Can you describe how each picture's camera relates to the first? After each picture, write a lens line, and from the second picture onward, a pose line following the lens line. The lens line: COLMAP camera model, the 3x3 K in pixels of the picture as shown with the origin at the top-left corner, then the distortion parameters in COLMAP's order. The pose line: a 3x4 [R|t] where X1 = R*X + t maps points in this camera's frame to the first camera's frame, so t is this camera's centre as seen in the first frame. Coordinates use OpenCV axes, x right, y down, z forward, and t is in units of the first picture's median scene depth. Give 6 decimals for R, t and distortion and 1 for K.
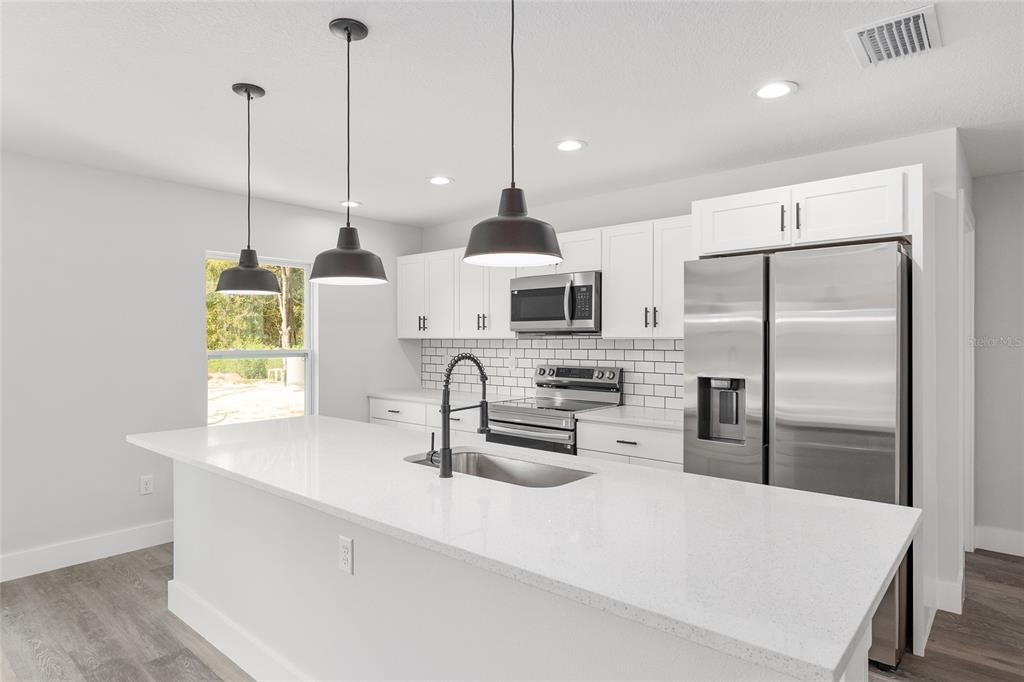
lens RADIAL K [[581.8, 0, 511.1], [0, 581.8, 343.9], [0, 0, 1]] dist [0.002337, -0.000725]
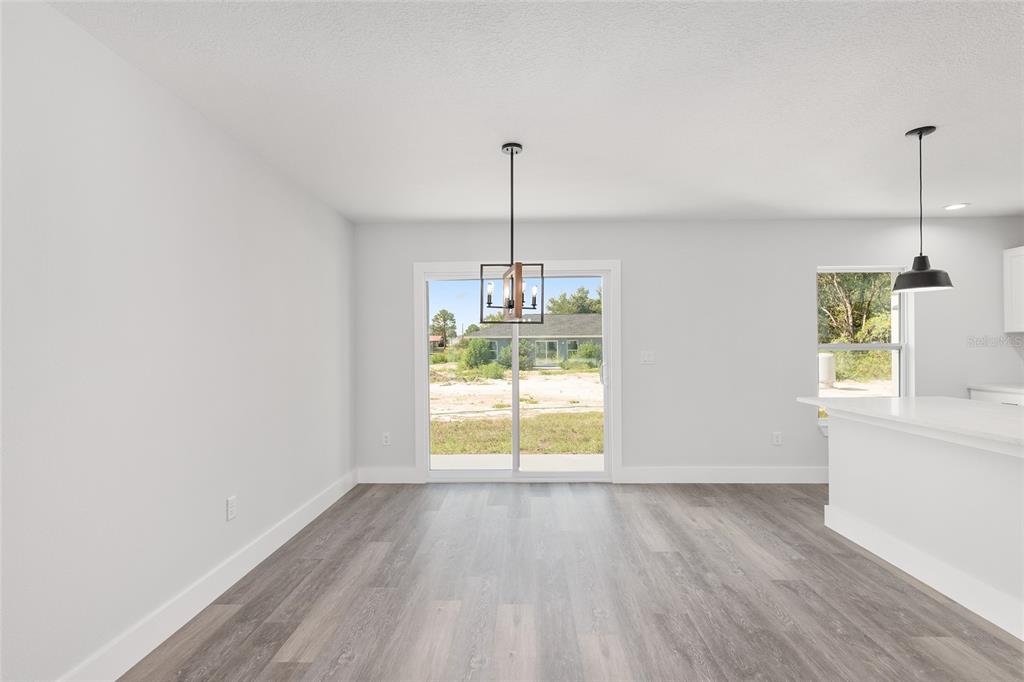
lens RADIAL K [[491.4, 0, 515.3], [0, 491.4, 347.7], [0, 0, 1]] dist [0.003715, 0.000785]
pose [[0.644092, -0.001696, -0.764946, -0.123935], [-0.000789, 0.999996, -0.002882, 0.026989], [0.764948, 0.002460, 0.644088, -0.240354]]
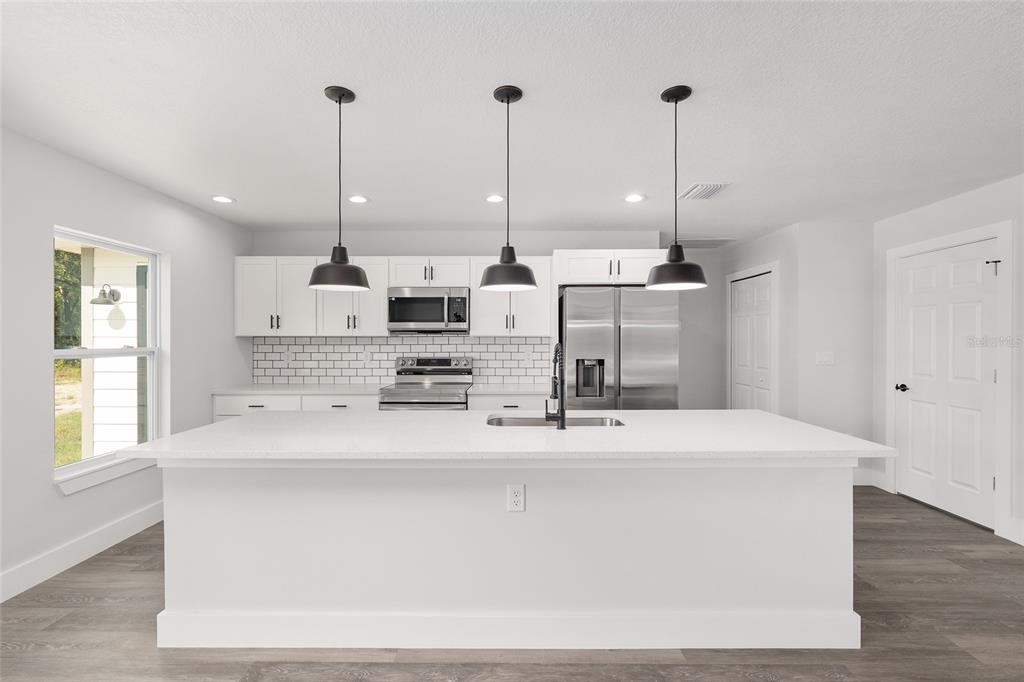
lens RADIAL K [[447.7, 0, 512.1], [0, 447.7, 339.7], [0, 0, 1]] dist [-0.003618, 0.000074]
pose [[0.761619, 0.001325, 0.648023, -0.462345], [0.005482, 0.999949, -0.008488, 0.008950], [-0.648001, 0.010017, 0.761573, 0.119365]]
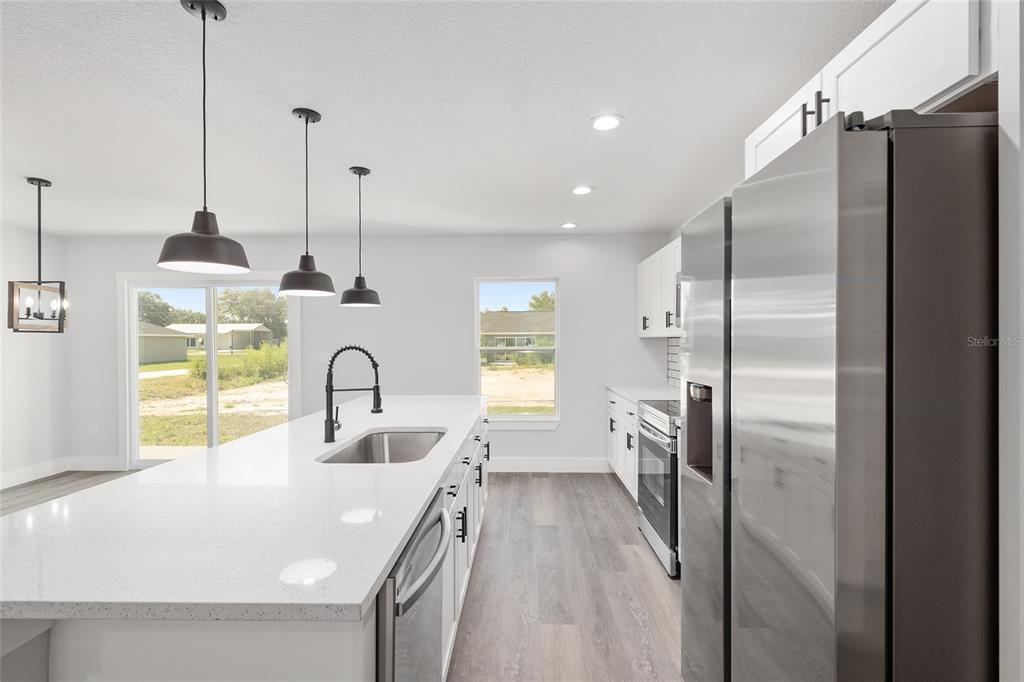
lens RADIAL K [[474.4, 0, 509.3], [0, 474.4, 344.8], [0, 0, 1]] dist [0.002001, -0.000076]
pose [[0.637968, 0.001852, -0.770061, 0.468436], [-0.002074, 0.999998, 0.000687, 0.007906], [0.770060, 0.001159, 0.637970, 0.323549]]
